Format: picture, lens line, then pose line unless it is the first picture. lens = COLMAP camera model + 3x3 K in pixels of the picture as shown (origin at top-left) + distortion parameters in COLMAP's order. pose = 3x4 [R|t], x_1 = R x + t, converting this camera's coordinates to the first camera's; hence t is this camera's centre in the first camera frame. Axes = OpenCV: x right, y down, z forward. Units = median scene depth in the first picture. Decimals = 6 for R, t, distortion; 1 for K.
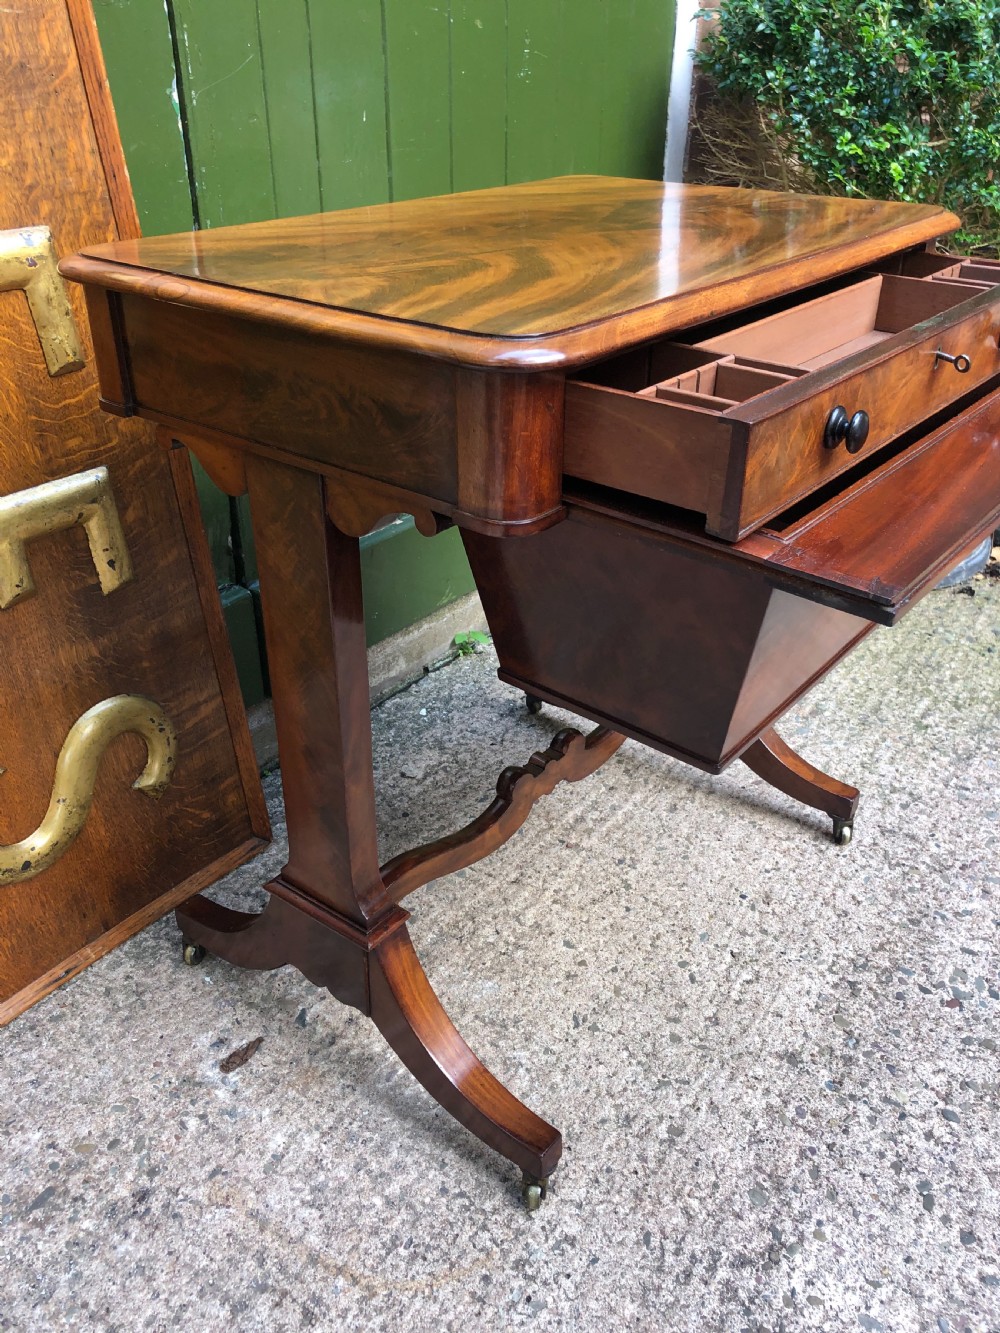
lens RADIAL K [[1100.1, 0, 507.9], [0, 1100.1, 657.8], [0, 0, 1]] dist [-0.008104, 0.032648]
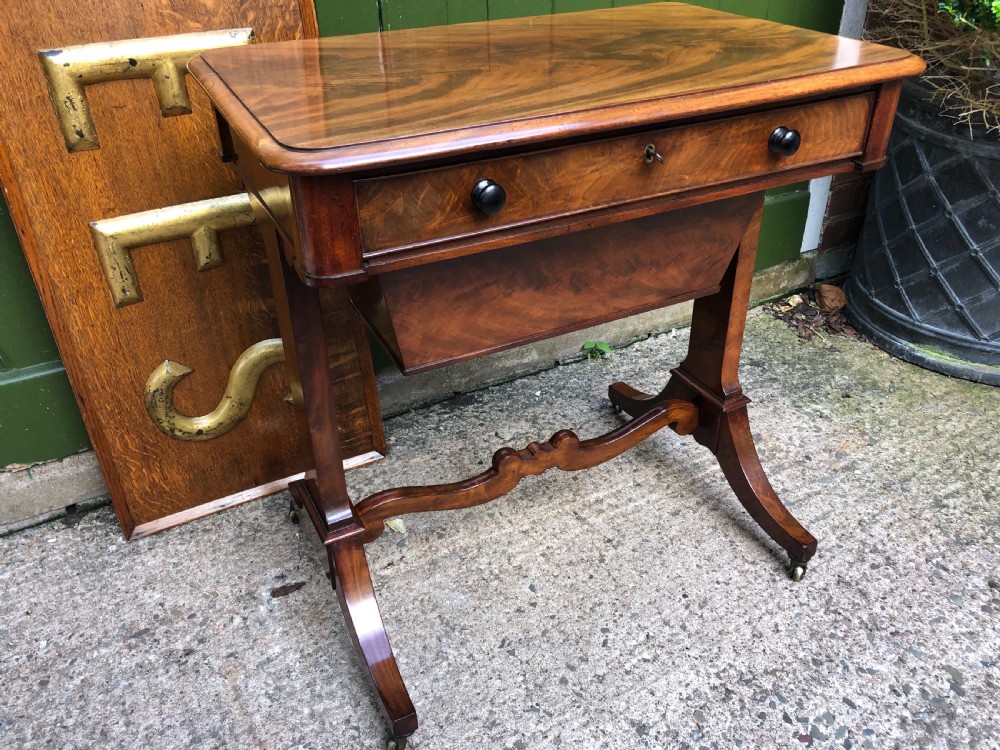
lens RADIAL K [[825.2, 0, 502.3], [0, 825.2, 364.3], [0, 0, 1]] dist [-0.008104, 0.032648]
pose [[0.903259, 0.210475, -0.373930, 0.369113], [-0.194522, 0.977599, 0.080379, -0.084454], [0.382472, 0.000135, 0.923967, 0.067937]]
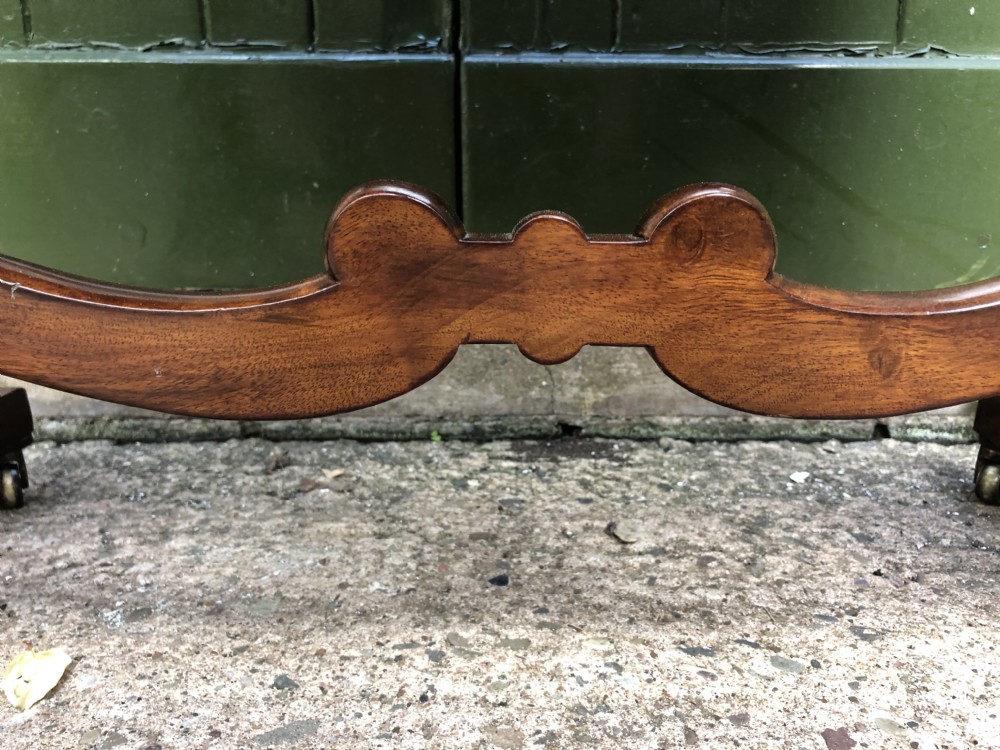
lens RADIAL K [[842.7, 0, 510.5], [0, 842.7, 384.5], [0, 0, 1]] dist [-0.036723, 0.037454]
pose [[0.608182, 0.211461, -0.765114, 0.153960], [-0.396157, 0.916107, -0.061710, 0.121430], [0.687877, 0.340636, 0.640931, 0.994108]]
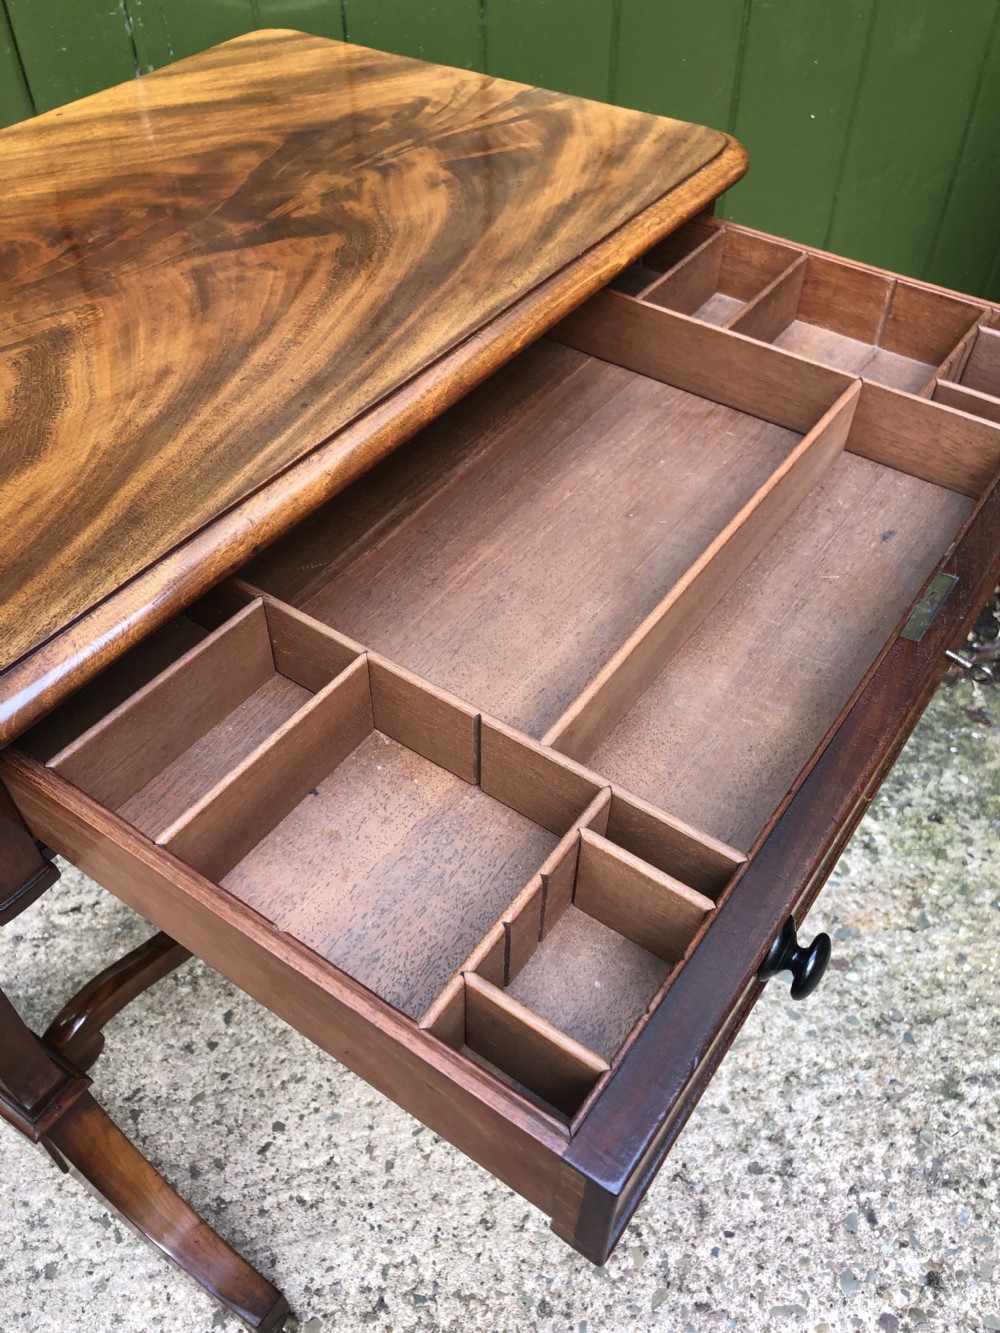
lens RADIAL K [[1100.1, 0, 506.7], [0, 1100.1, 666.3], [0, 0, 1]] dist [-0.008104, 0.032648]
pose [[0.698112, 0.505643, -0.506916, 0.567218], [-0.346016, 0.858091, 0.379412, -0.434638], [0.626827, -0.089471, 0.774004, 0.519226]]
